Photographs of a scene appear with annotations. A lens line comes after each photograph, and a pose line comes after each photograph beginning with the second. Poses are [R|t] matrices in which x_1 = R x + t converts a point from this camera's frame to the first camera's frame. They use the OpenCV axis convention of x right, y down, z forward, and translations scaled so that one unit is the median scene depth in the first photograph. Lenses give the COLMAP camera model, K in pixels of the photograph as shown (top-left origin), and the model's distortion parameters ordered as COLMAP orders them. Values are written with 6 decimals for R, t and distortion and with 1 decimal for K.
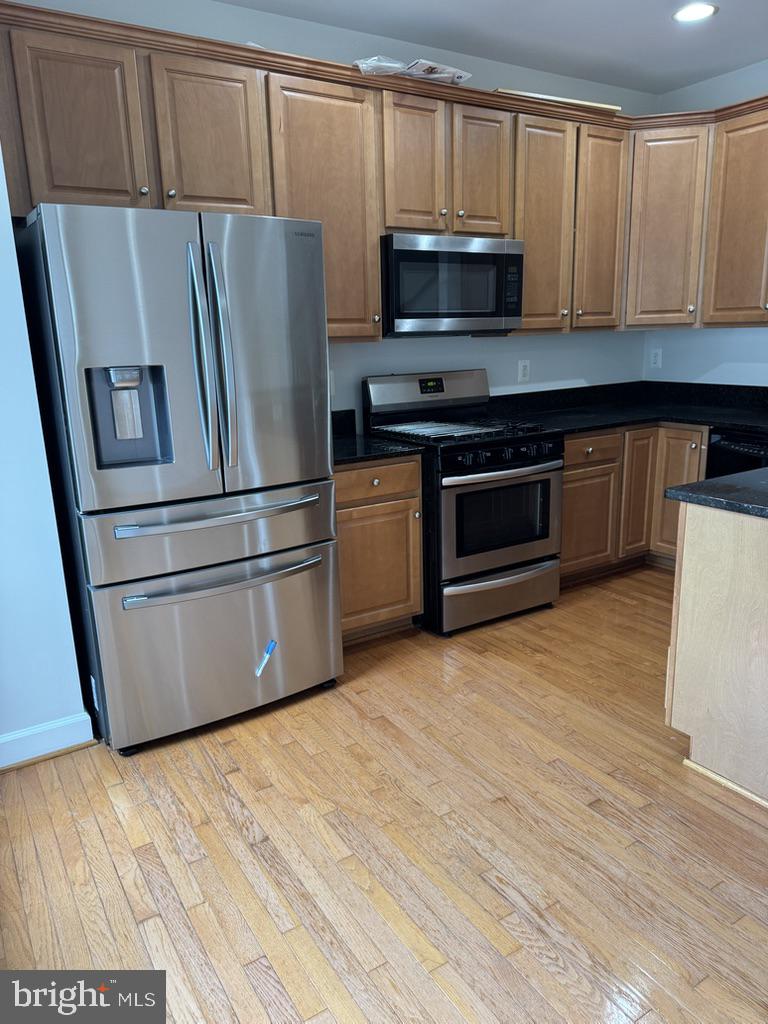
lens RADIAL K [[732.7, 0, 384.0], [0, 732.7, 512.0], [0, 0, 1]] dist [-0.004279, 0.030328]
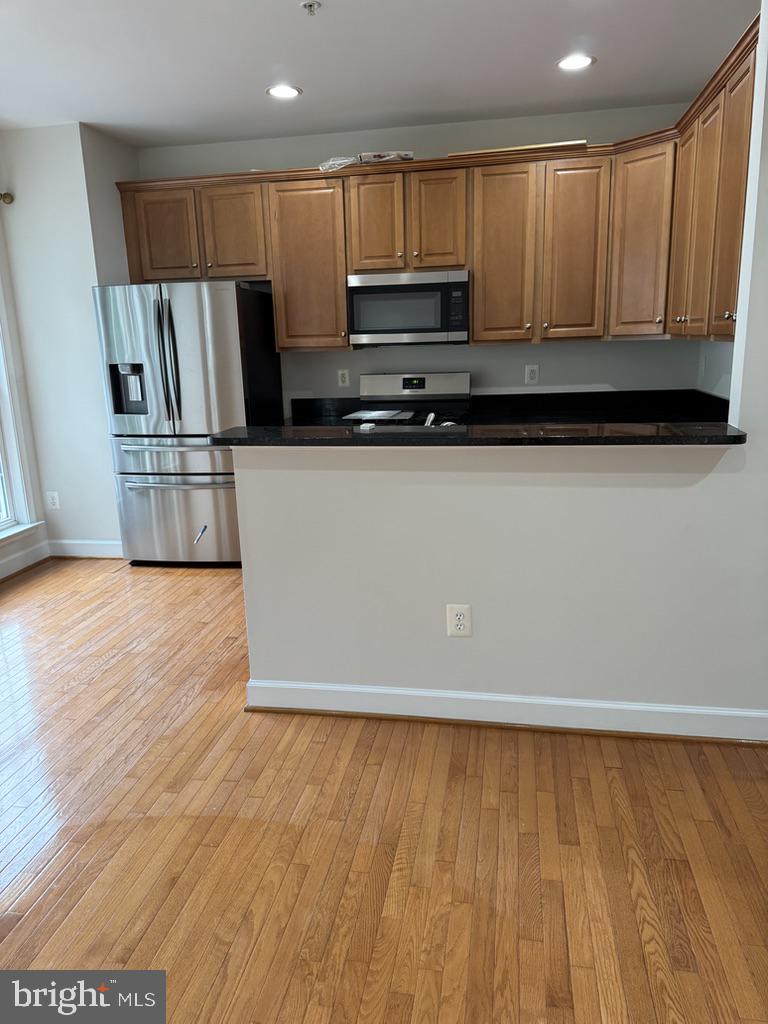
lens RADIAL K [[722.0, 0, 384.0], [0, 722.0, 512.0], [0, 0, 1]] dist [0.035350, -0.001234]
pose [[0.740586, 0.161674, -0.652222, 1.048475], [-0.151203, 0.985827, 0.072680, -0.034611], [0.654729, 0.044792, 0.754535, -0.009344]]
